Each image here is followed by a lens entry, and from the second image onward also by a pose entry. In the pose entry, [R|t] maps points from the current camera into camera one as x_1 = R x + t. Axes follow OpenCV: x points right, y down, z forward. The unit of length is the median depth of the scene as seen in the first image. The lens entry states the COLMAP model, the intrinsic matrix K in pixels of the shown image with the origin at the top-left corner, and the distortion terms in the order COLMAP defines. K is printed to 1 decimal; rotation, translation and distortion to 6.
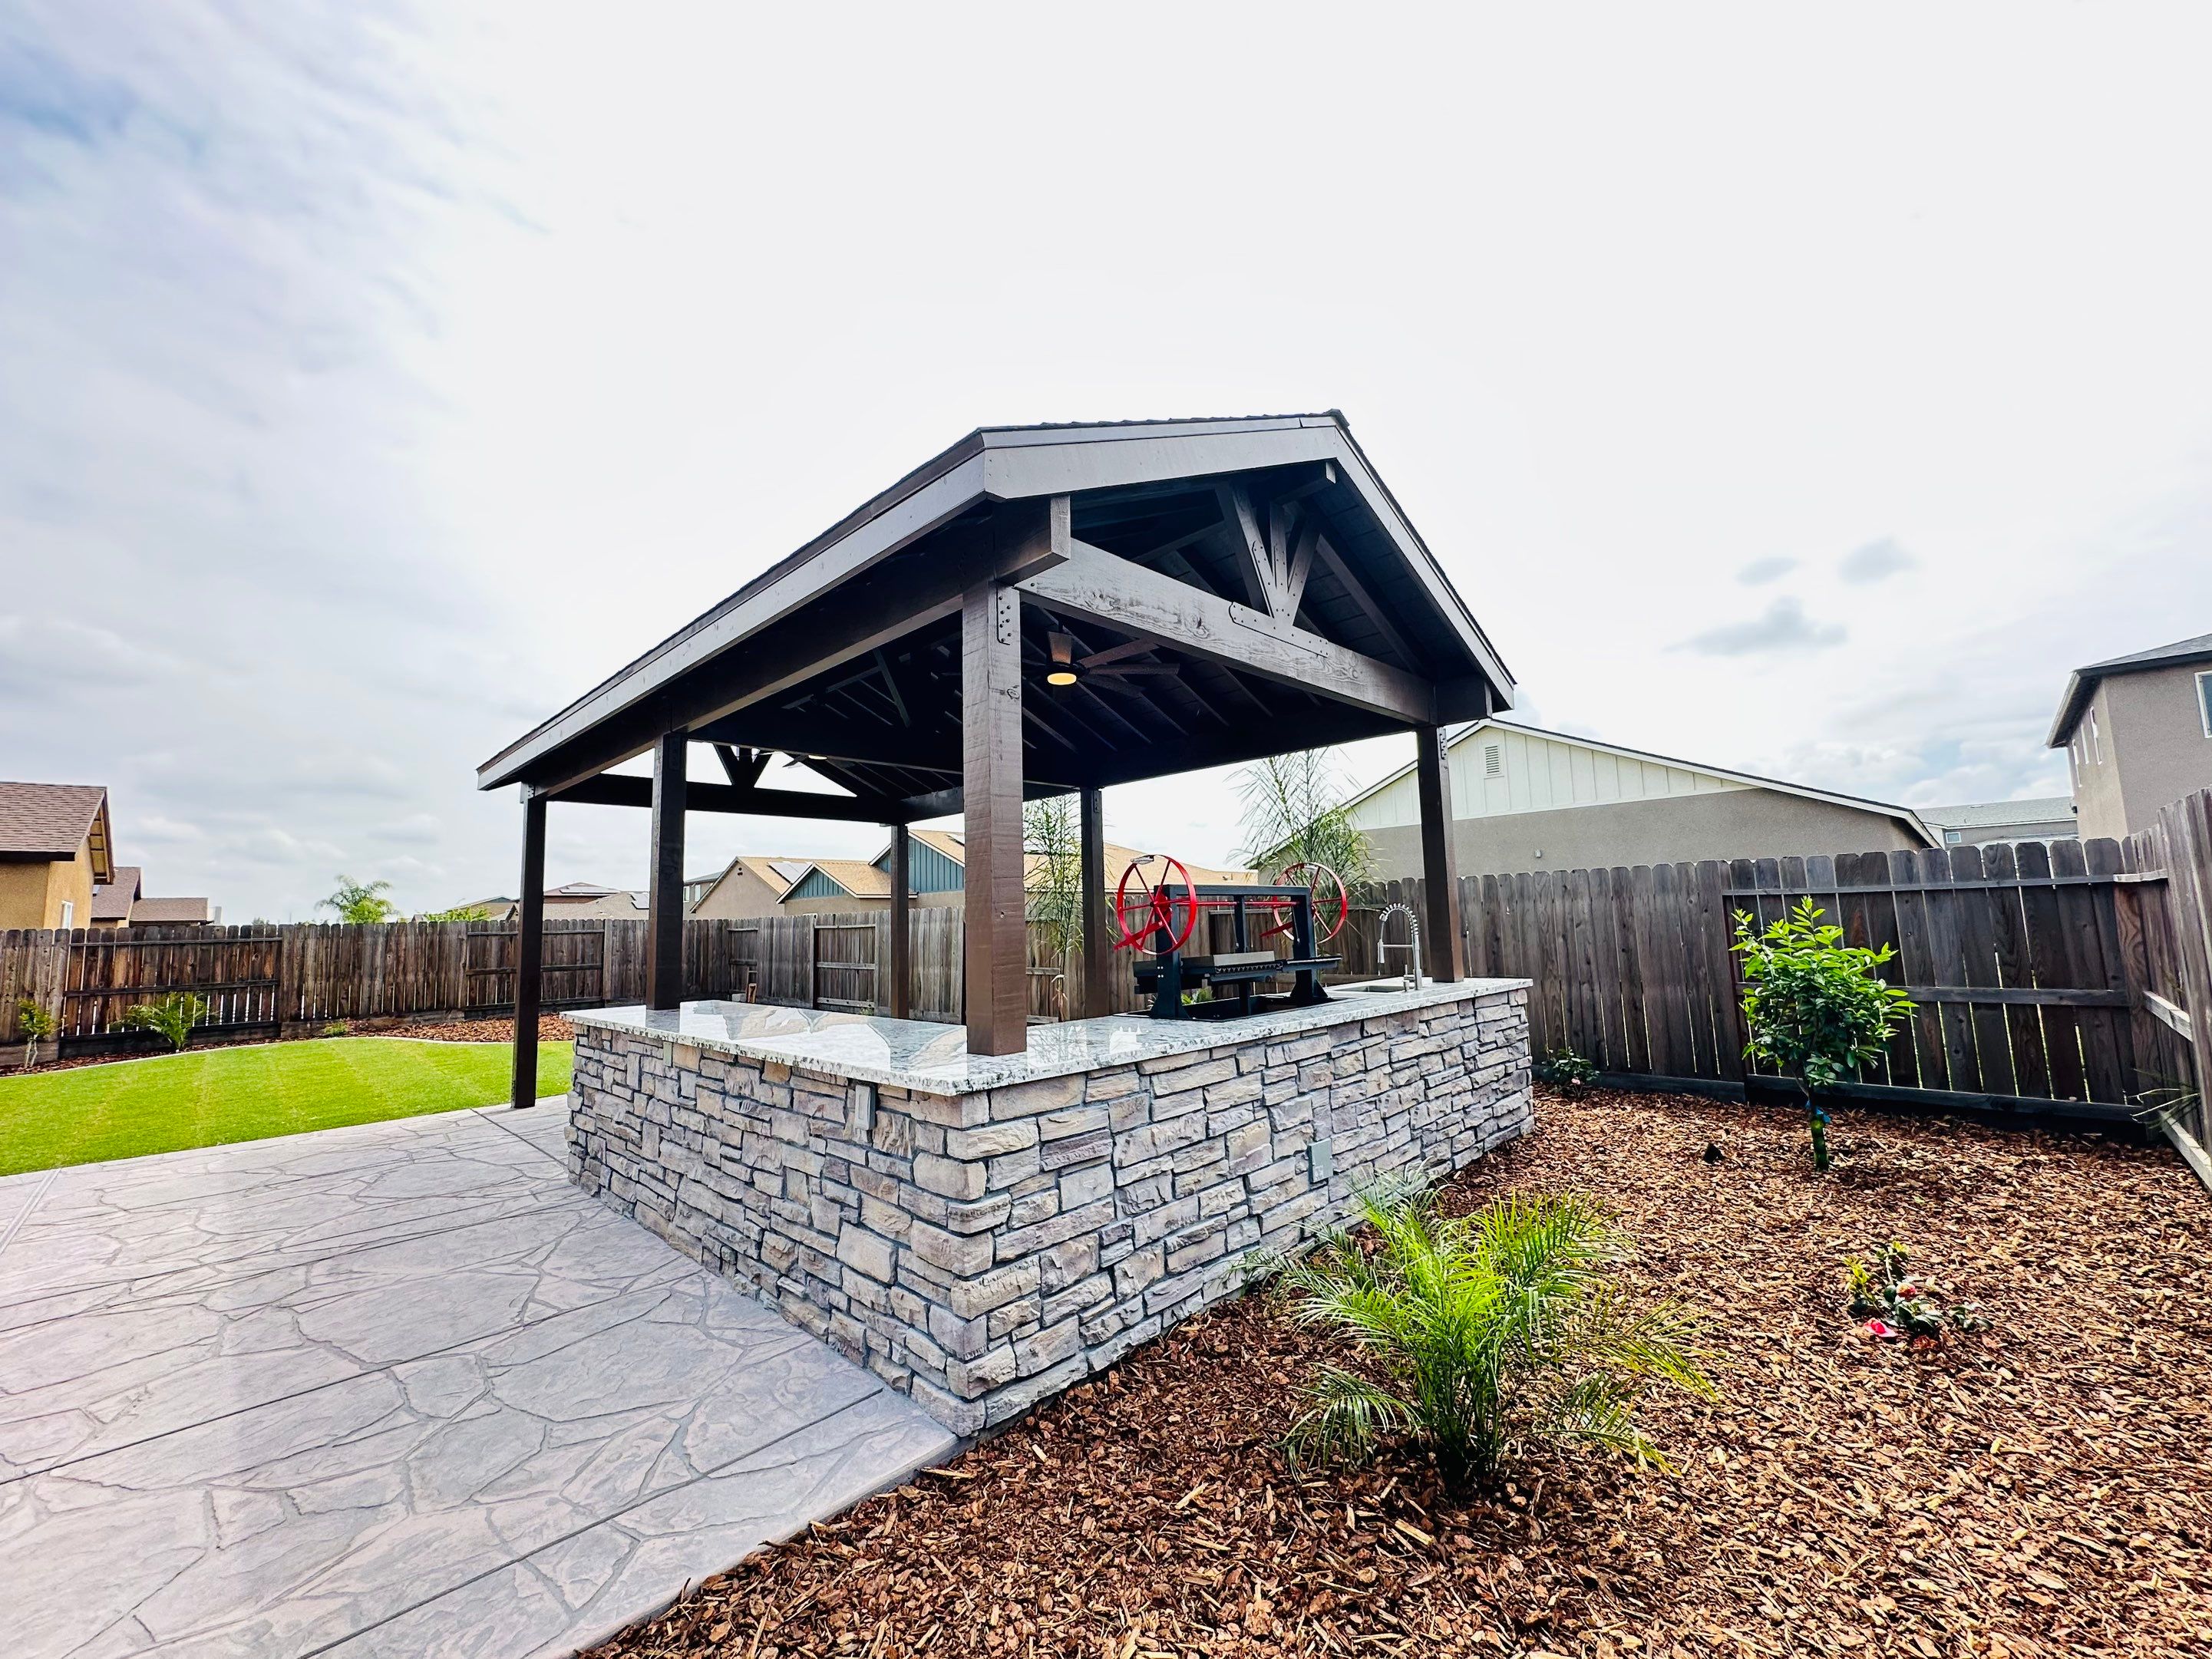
lens RADIAL K [[877.0, 0, 1106.0], [0, 877.0, 829.5], [0, 0, 1]] dist [-0.001786, 0.000522]
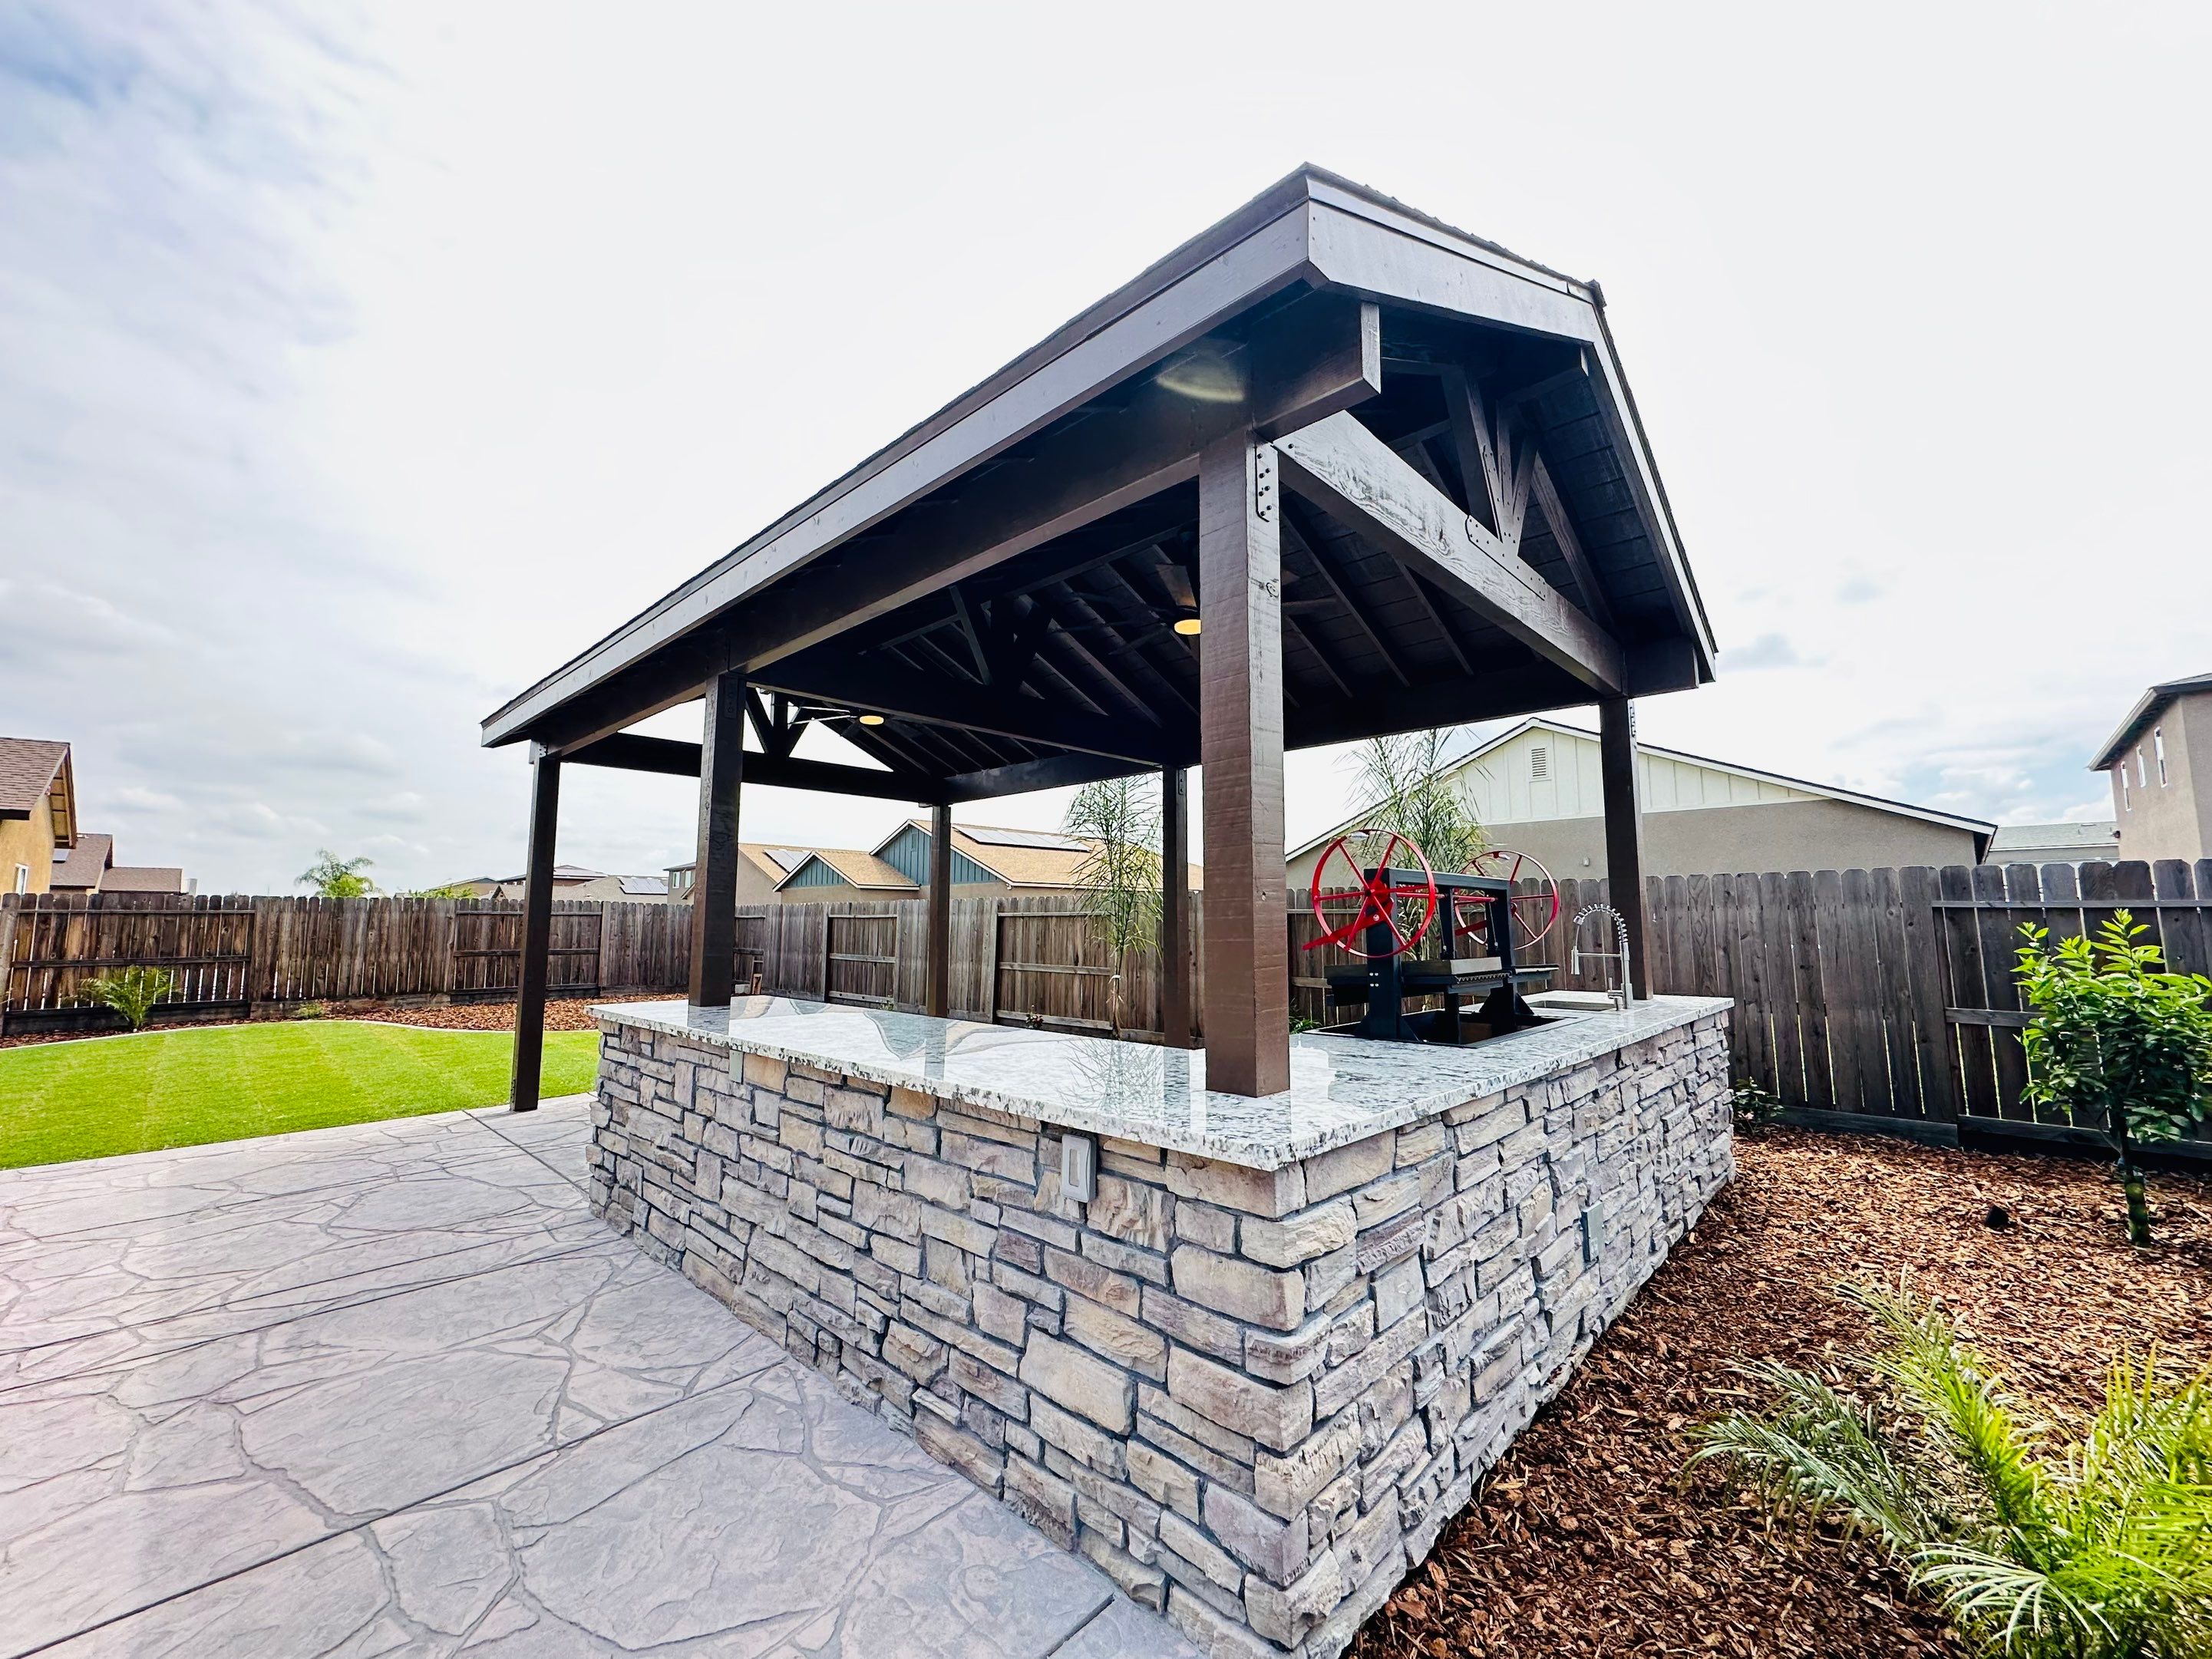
lens RADIAL K [[877.0, 0, 1106.0], [0, 877.0, 829.5], [0, 0, 1]] dist [-0.001786, 0.000522]
pose [[0.999463, 0.030667, 0.011514, -0.169195], [-0.030673, 0.999529, 0.000309, 0.031721], [-0.011499, -0.000662, 0.999934, 0.196087]]
